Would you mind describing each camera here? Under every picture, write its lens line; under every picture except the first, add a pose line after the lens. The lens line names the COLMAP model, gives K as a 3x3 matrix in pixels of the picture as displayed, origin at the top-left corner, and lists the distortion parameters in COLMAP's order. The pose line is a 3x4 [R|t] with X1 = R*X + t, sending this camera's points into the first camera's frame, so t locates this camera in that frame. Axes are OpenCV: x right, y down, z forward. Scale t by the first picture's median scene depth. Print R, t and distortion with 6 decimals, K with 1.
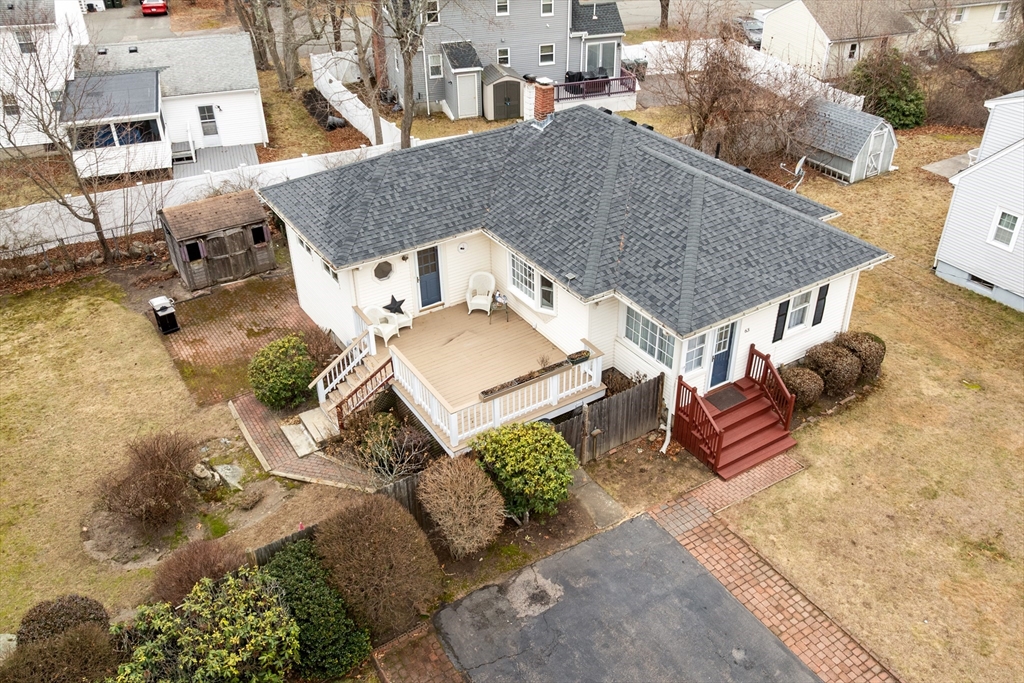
lens RADIAL K [[868.8, 0, 542.4], [0, 868.8, 336.7], [0, 0, 1]] dist [-0.014886, -0.014753]
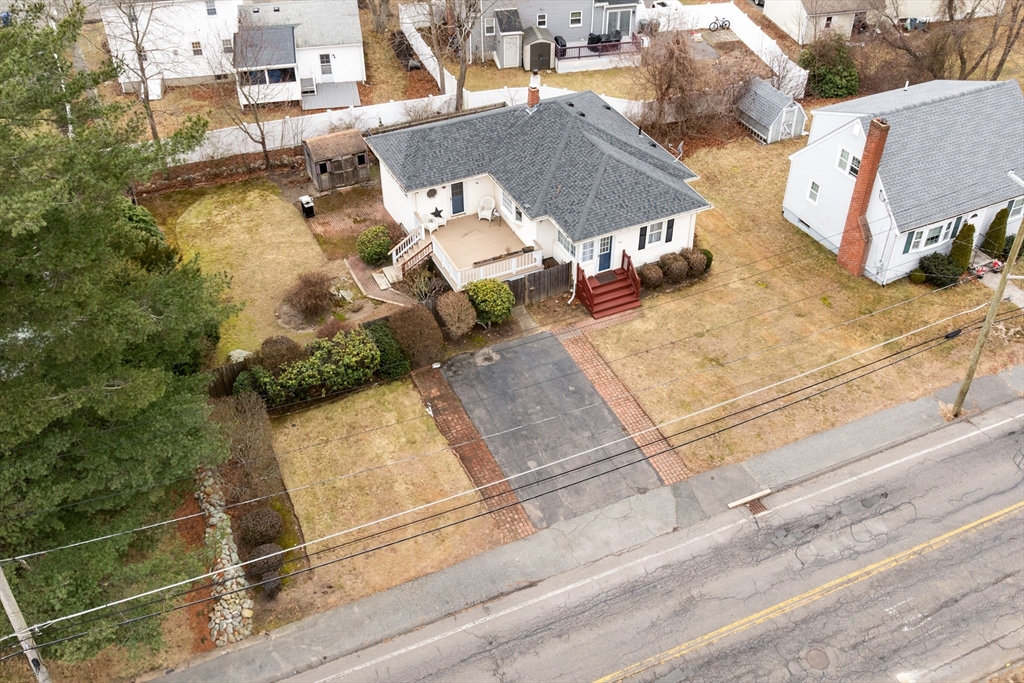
lens RADIAL K [[995.9, 0, 512.0], [0, 995.9, 341.5], [0, 0, 1]] dist [0.000210, -0.002423]
pose [[0.988933, 0.090826, -0.117316, 0.254790], [-0.076819, 0.989937, 0.118845, -0.029895], [0.126930, -0.108517, 0.985958, -1.064802]]
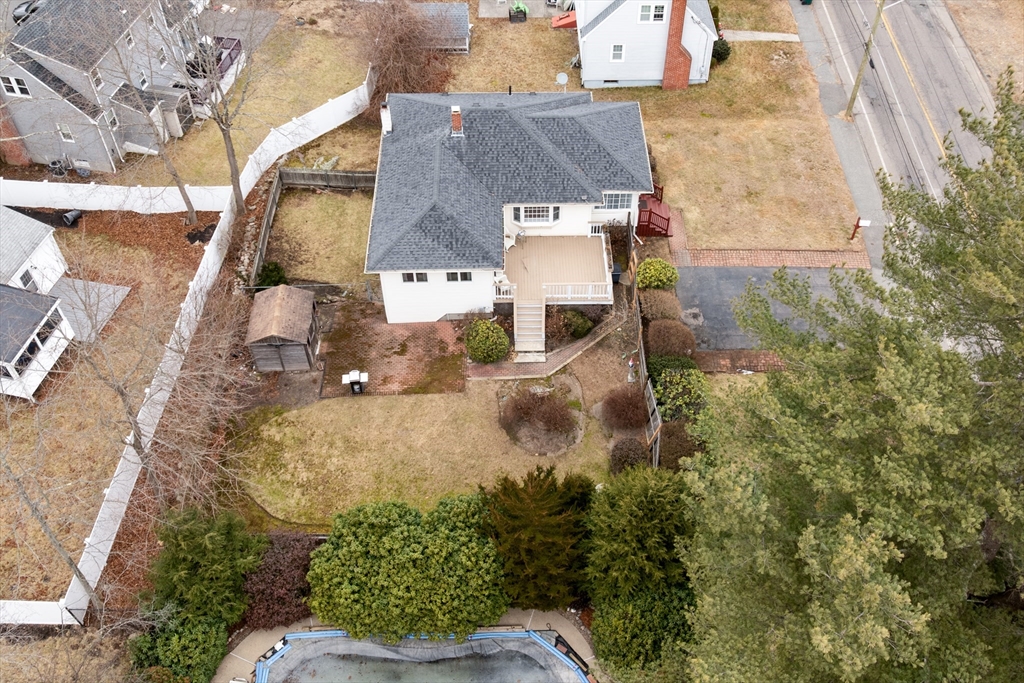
lens RADIAL K [[985.6, 0, 575.5], [0, 985.6, 341.0], [0, 0, 1]] dist [0.002284, -0.004122]
pose [[0.508031, -0.638857, 0.577725, -1.326547], [0.438845, 0.769126, 0.464607, -0.779876], [-0.741161, 0.017497, 0.671099, -0.420387]]
